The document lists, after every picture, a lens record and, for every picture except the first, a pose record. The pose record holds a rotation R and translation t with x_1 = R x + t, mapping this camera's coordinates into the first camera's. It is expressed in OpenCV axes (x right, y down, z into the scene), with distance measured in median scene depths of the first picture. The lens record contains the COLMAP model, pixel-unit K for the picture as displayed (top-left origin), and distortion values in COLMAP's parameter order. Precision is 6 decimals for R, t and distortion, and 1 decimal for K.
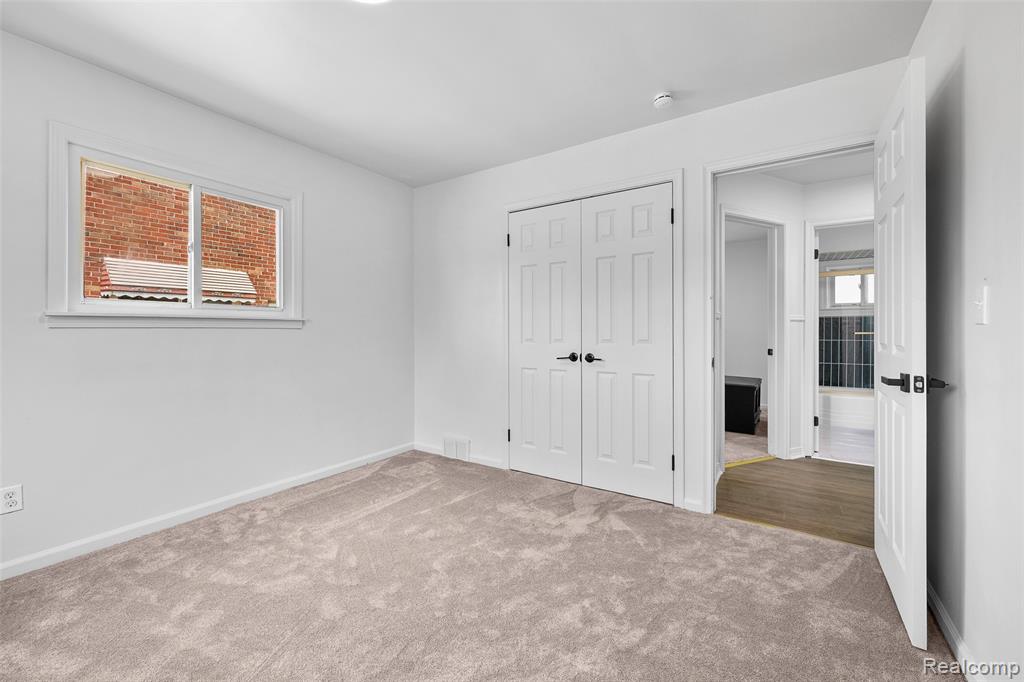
lens RADIAL K [[405.4, 0, 514.5], [0, 405.4, 333.2], [0, 0, 1]] dist [-0.001988, -0.000100]
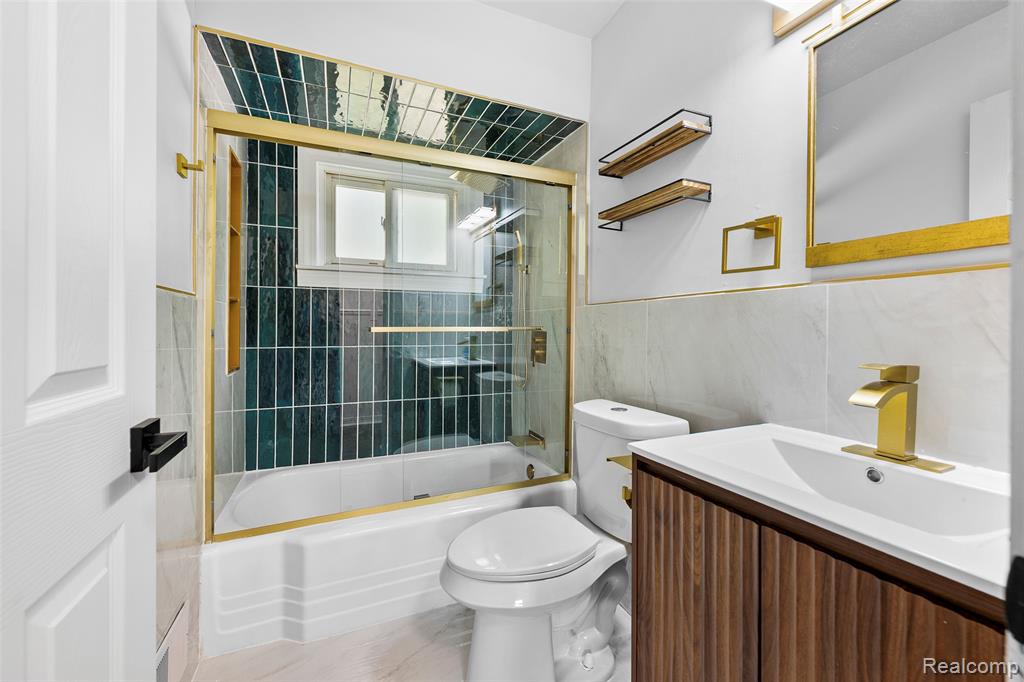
lens RADIAL K [[405.4, 0, 511.2], [0, 405.4, 334.3], [0, 0, 1]] dist [-0.001988, -0.000100]
pose [[0.532666, -0.002456, 0.846322, 0.558261], [-0.000352, 0.999995, 0.003123, 0.002963], [-0.846325, -0.001962, 0.532663, 0.652669]]
